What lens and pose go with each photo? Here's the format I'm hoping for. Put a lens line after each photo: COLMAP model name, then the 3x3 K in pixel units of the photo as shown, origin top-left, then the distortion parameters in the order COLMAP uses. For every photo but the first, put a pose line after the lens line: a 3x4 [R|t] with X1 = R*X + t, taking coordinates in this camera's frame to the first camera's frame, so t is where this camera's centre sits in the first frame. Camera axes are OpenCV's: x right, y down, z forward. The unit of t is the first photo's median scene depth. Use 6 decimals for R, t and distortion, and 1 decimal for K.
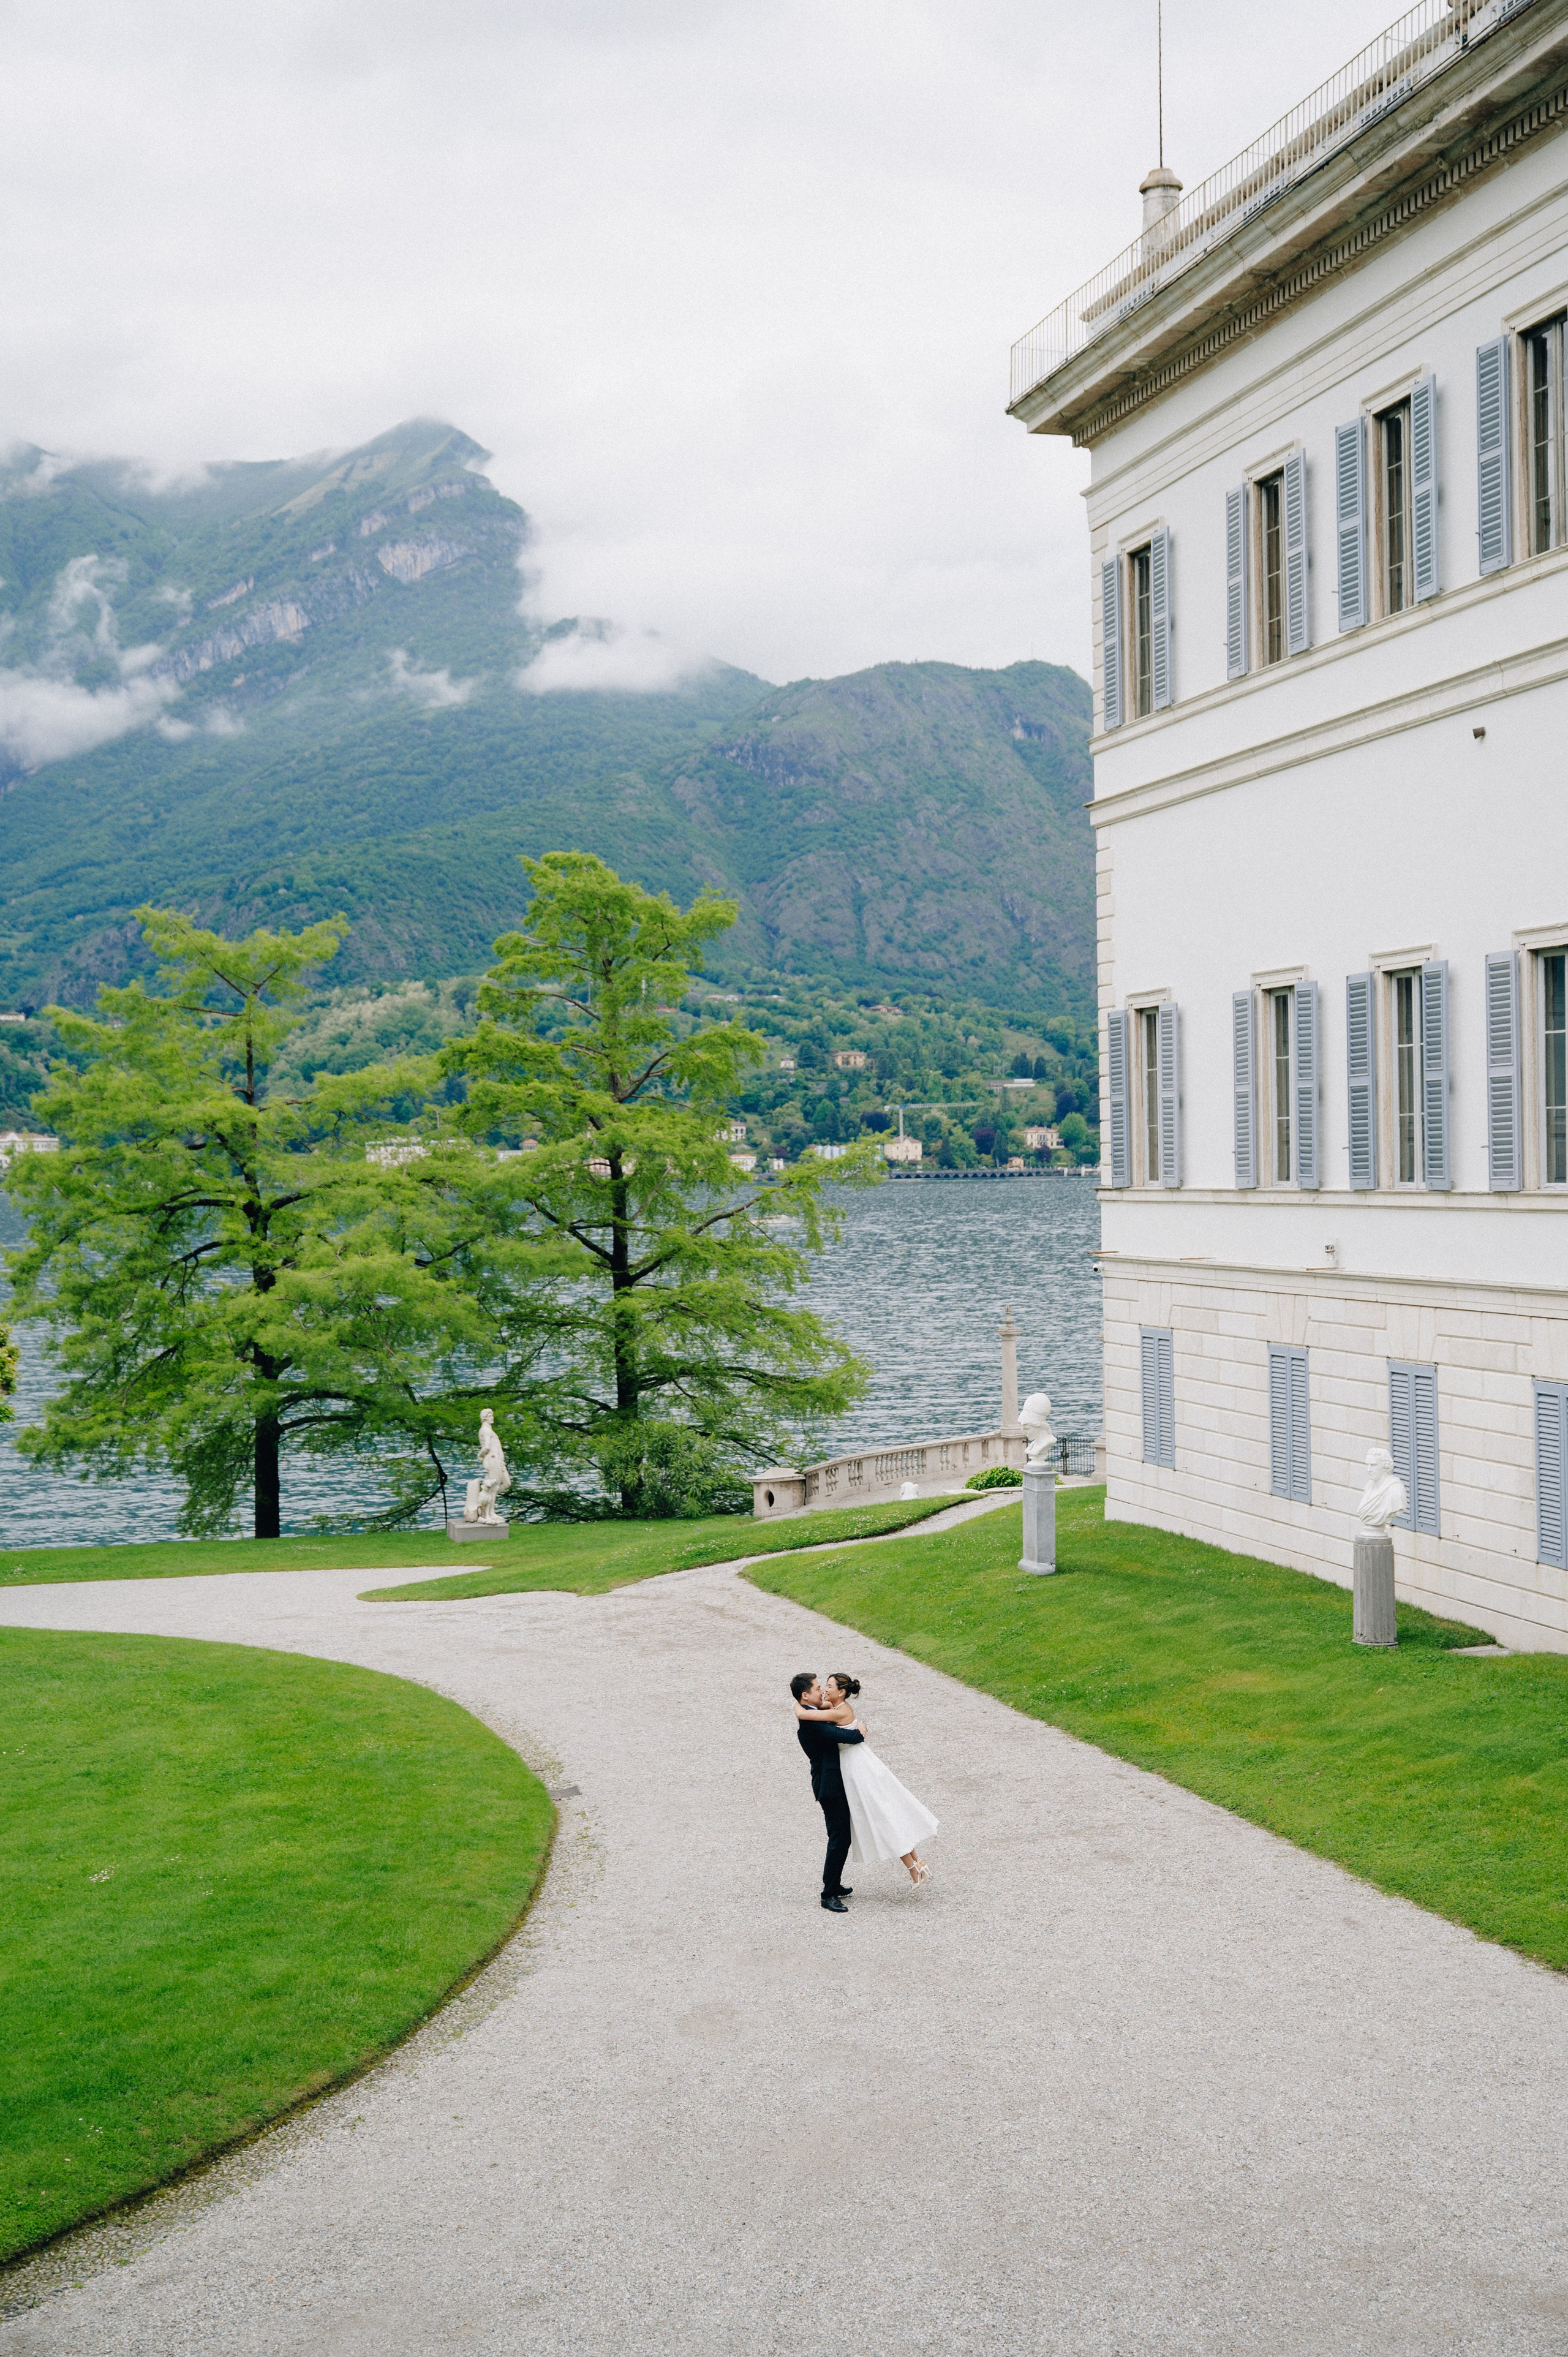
lens RADIAL K [[2843.8, 0, 789.7], [0, 2843.8, 1178.6], [0, 0, 1]] dist [-0.000856, 0.022471]
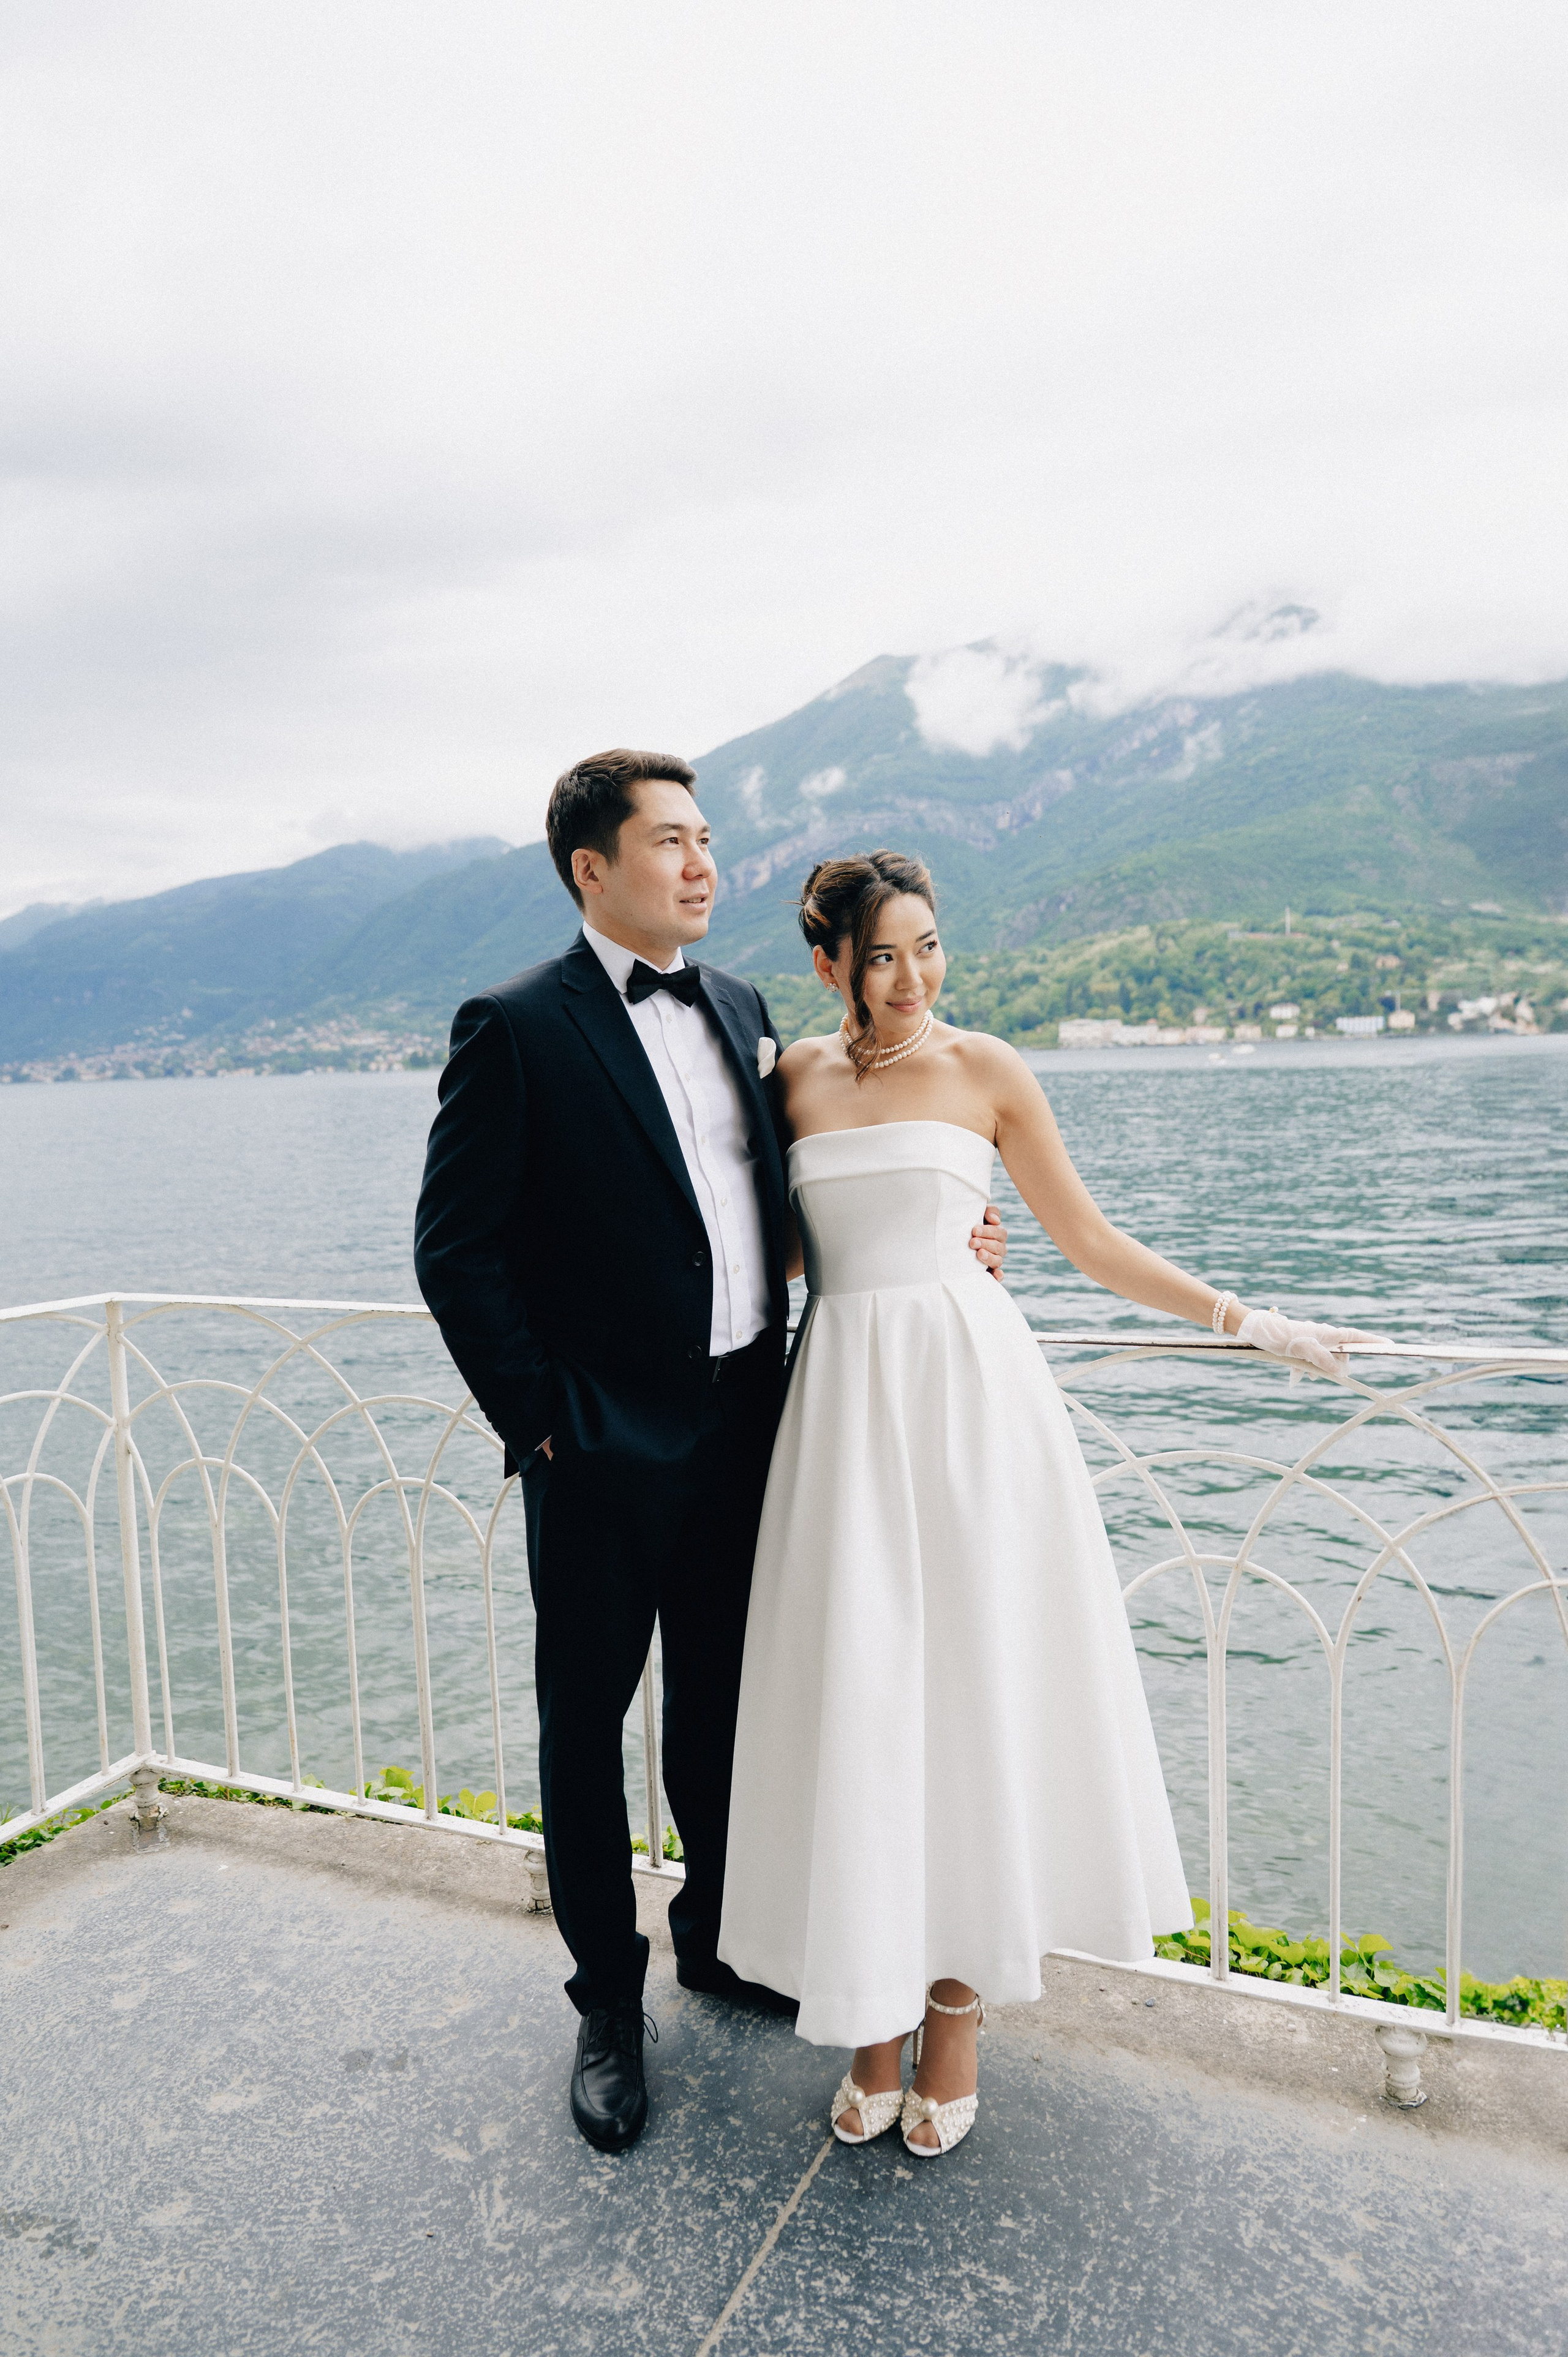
lens RADIAL K [[1595.5, 0, 783.2], [0, 1595.5, 1173.2], [0, 0, 1]] dist [-0.001319, -0.000902]
pose [[0.880244, 0.019379, -0.474125, 0.145333], [0.019186, 0.996895, 0.076367, 0.000396], [0.474133, -0.076318, 0.877139, 0.064392]]
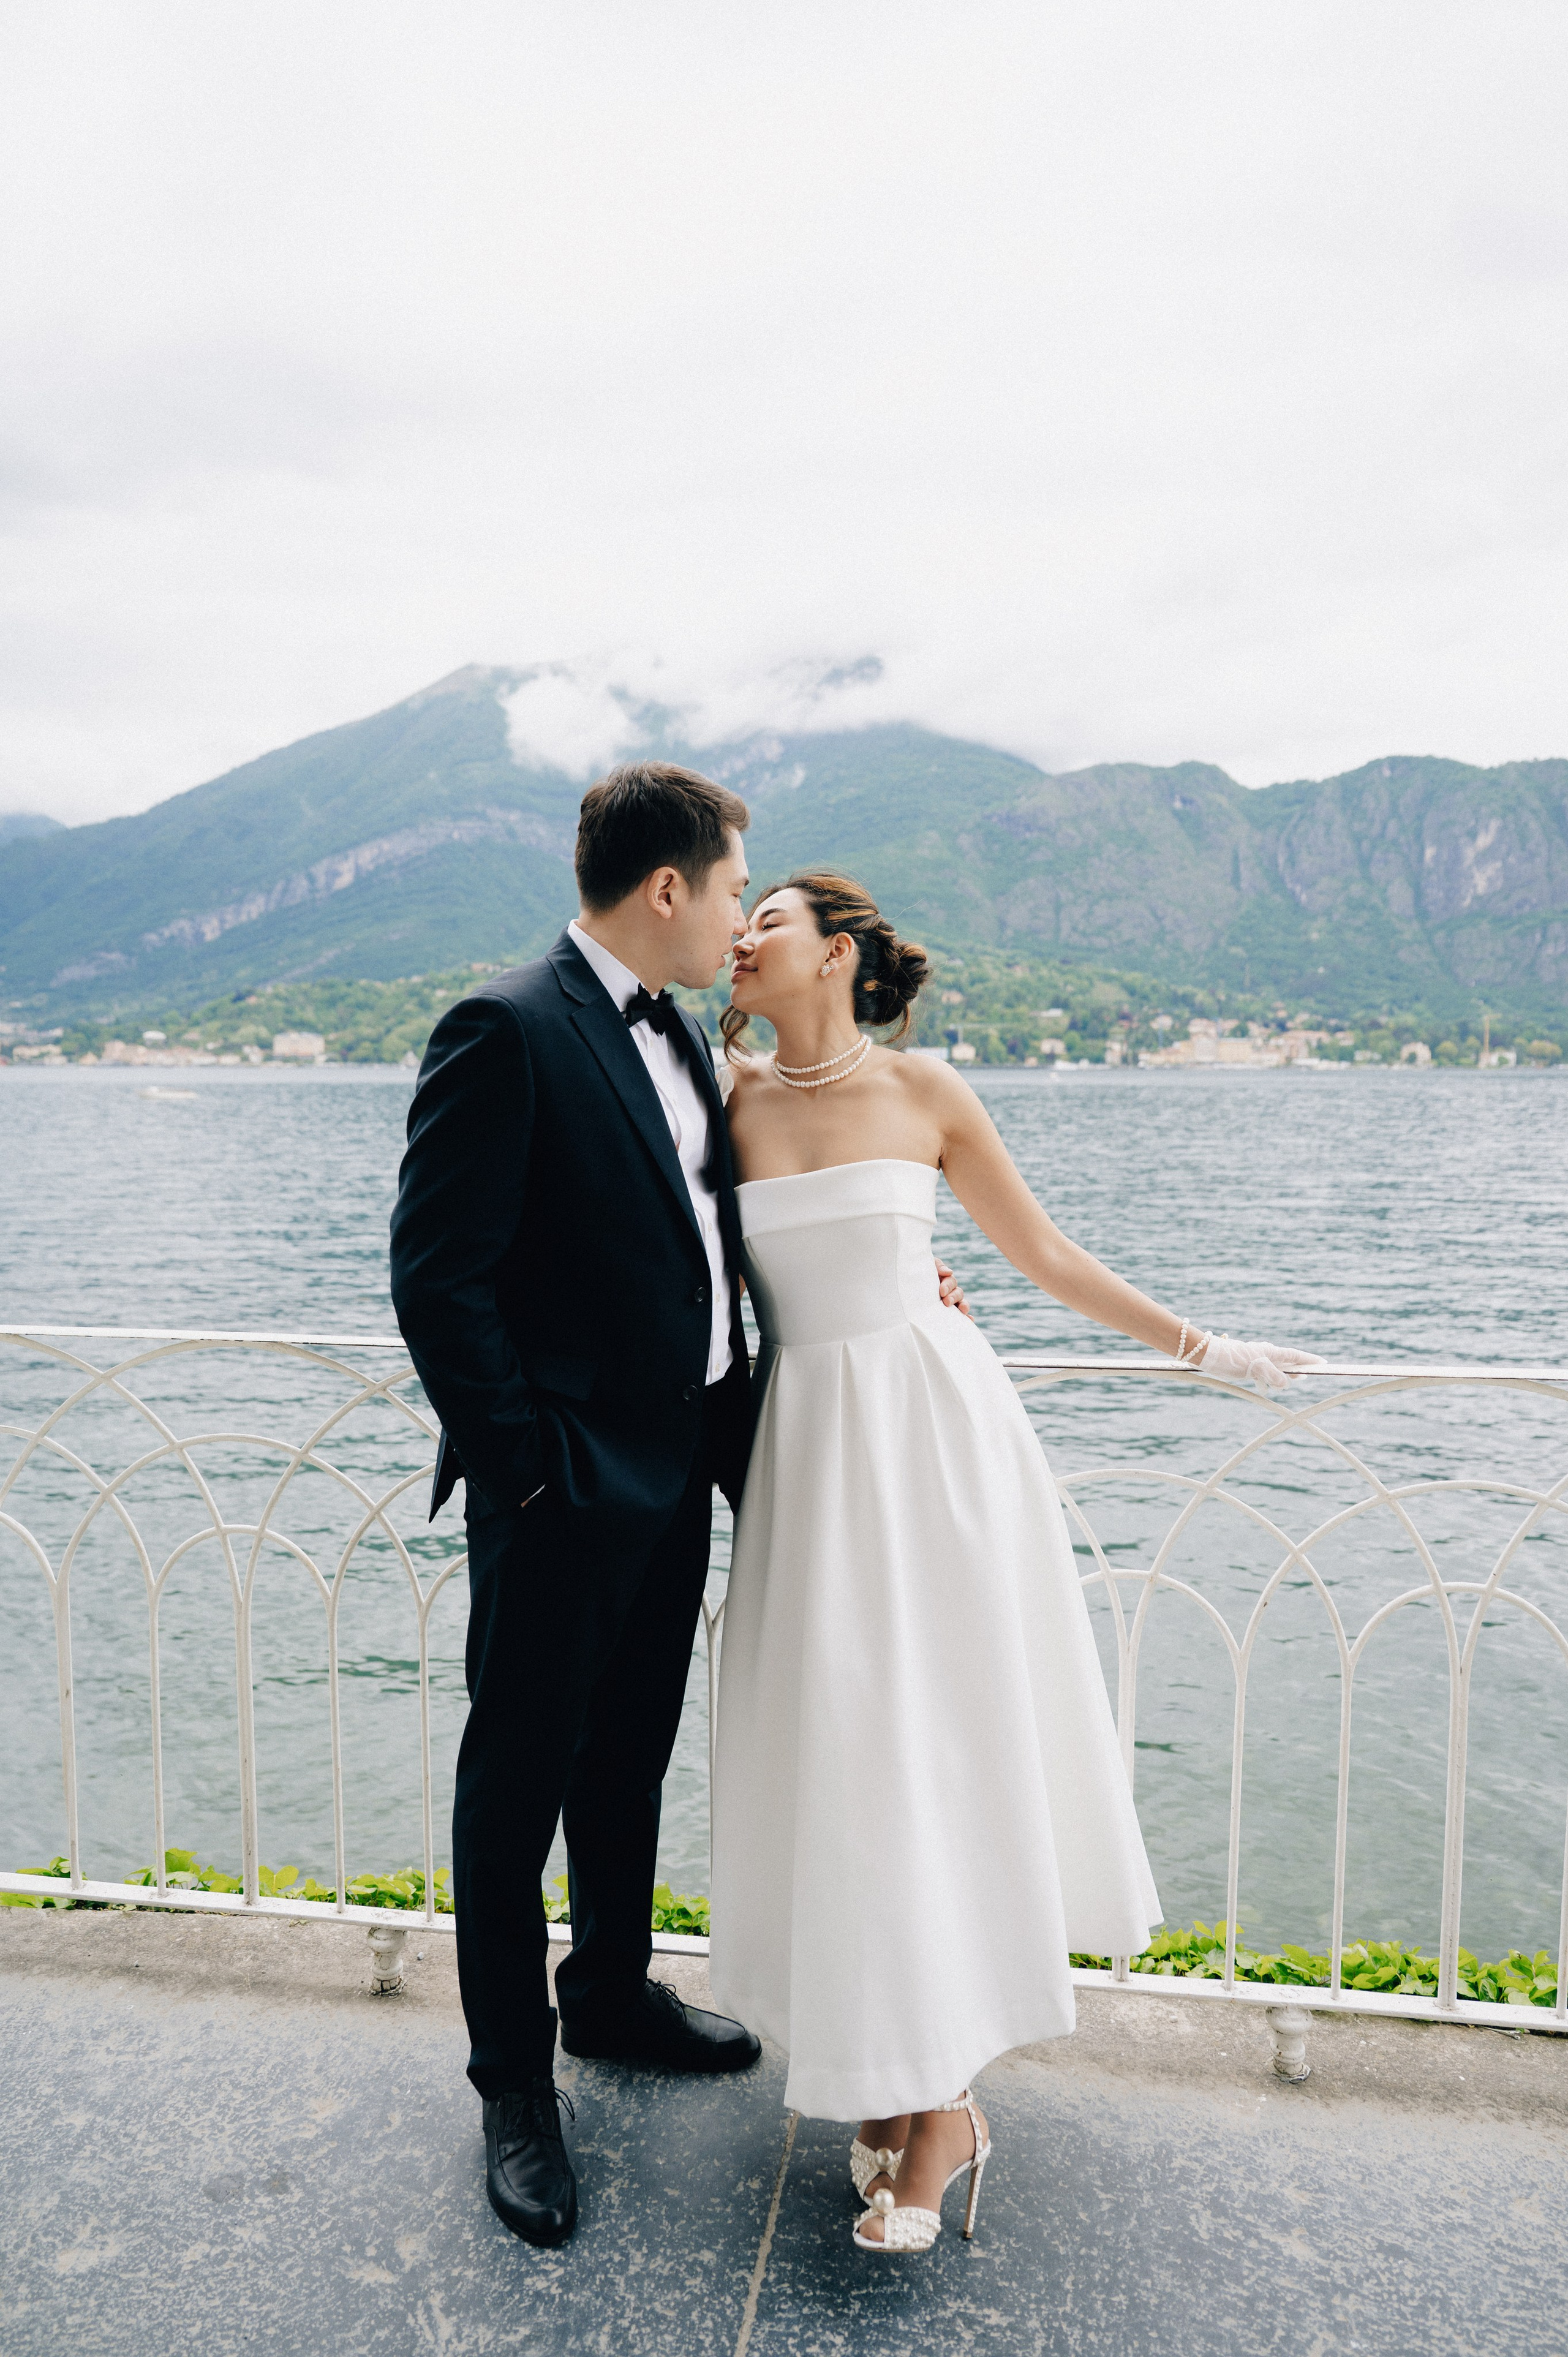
lens RADIAL K [[1586.0, 0, 805.2], [0, 1586.0, 1182.6], [0, 0, 1]] dist [0.005692, -0.007753]
pose [[0.975214, 0.033279, -0.218745, 0.142600], [-0.017725, 0.997197, 0.072689, 0.000357], [0.220551, -0.067010, 0.973071, 0.063810]]
